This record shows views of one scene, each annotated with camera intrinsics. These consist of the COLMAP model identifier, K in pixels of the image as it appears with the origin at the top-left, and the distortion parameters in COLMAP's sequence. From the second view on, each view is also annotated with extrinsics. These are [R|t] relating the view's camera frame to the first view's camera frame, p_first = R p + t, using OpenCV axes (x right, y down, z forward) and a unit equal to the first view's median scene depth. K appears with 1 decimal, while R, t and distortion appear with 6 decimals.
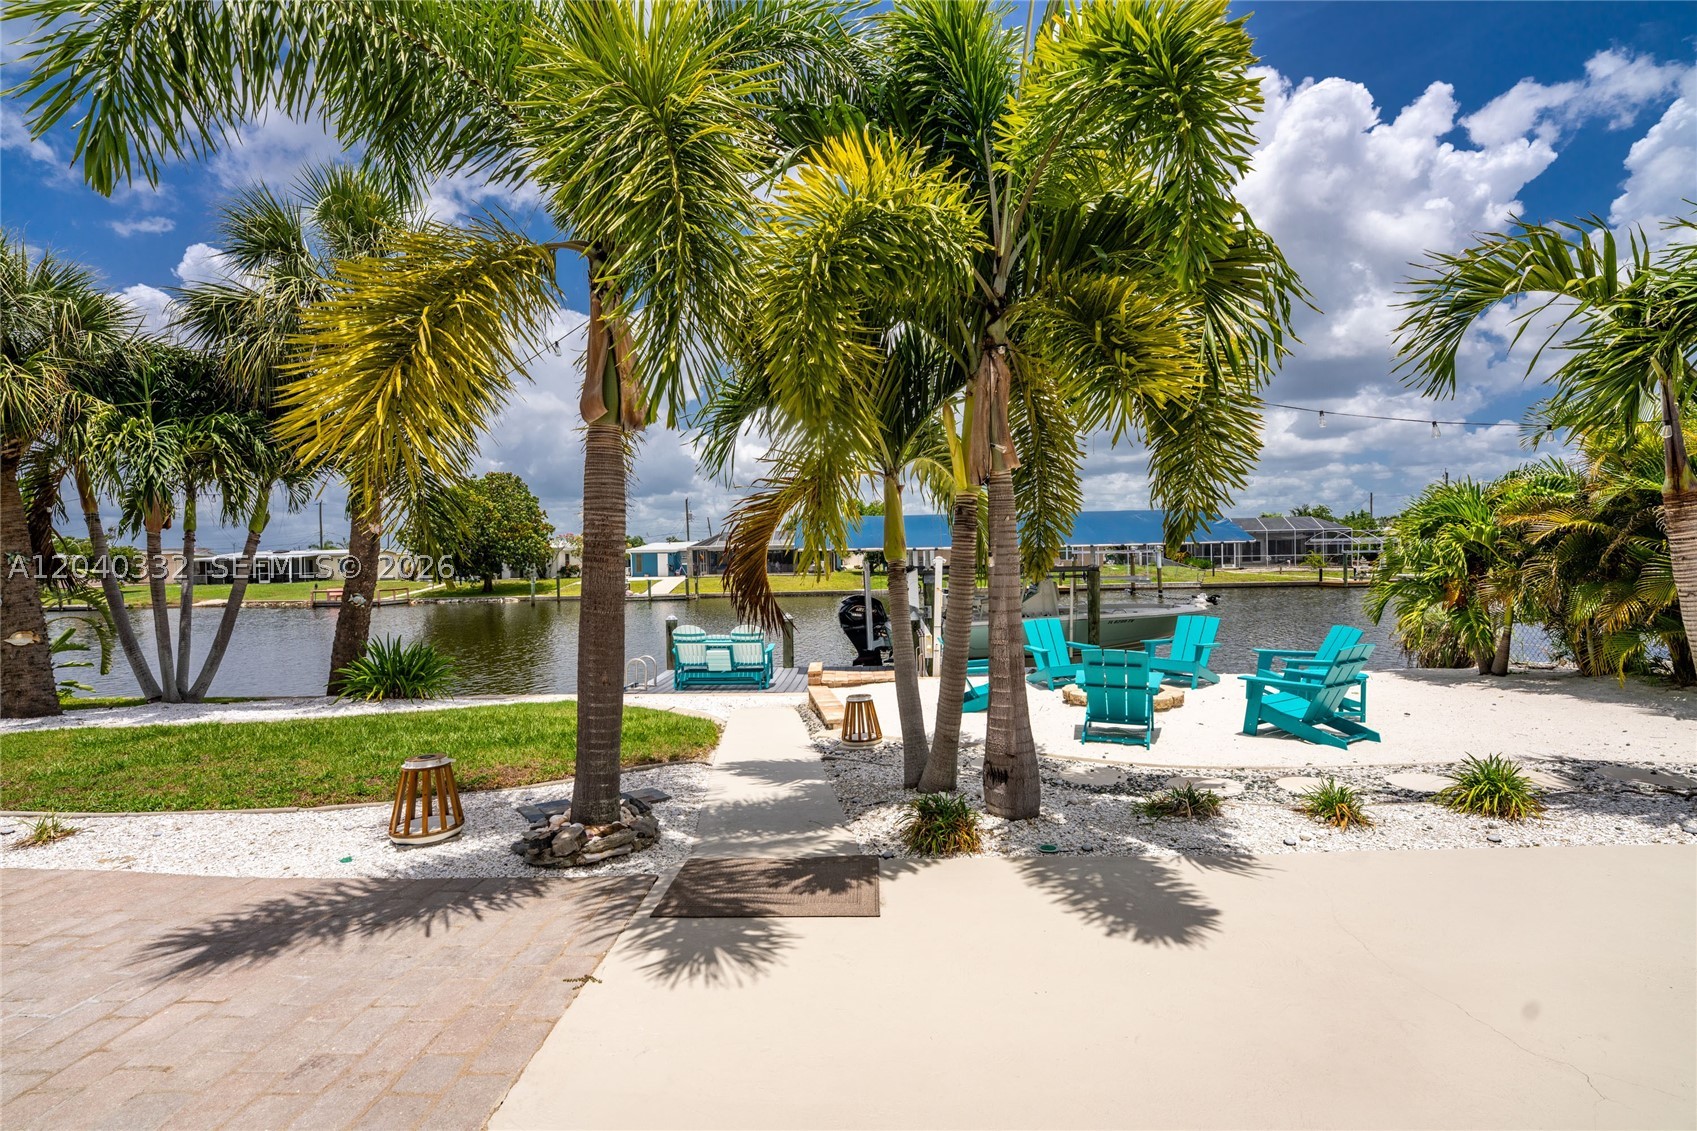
lens RADIAL K [[706.3, 0, 842.4], [0, 706.3, 554.0], [0, 0, 1]] dist [-0.030823, 0.004029]
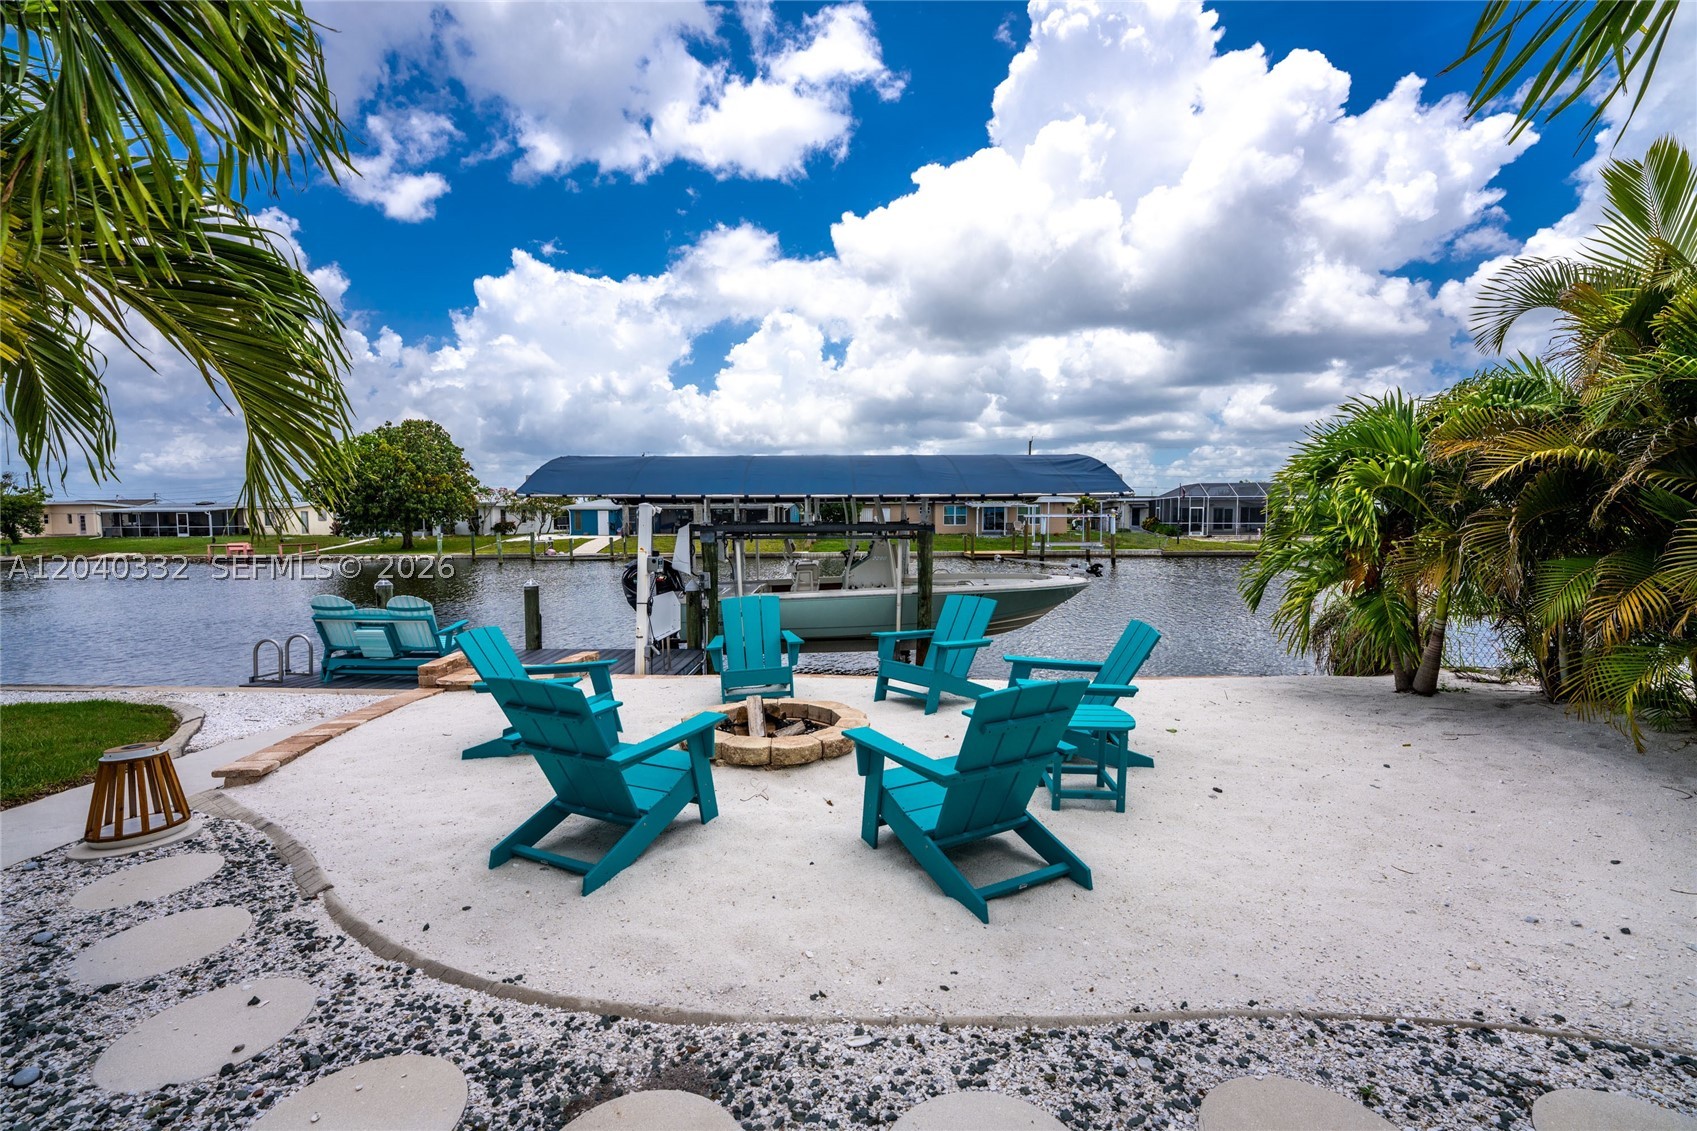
lens RADIAL K [[706.3, 0, 840.9], [0, 706.3, 532.2], [0, 0, 1]] dist [-0.030823, 0.004029]
pose [[0.999862, 0.015844, -0.005090, 0.413993], [-0.015735, 0.999661, 0.020747, 0.017349], [0.005417, -0.020664, 0.999772, 0.364390]]
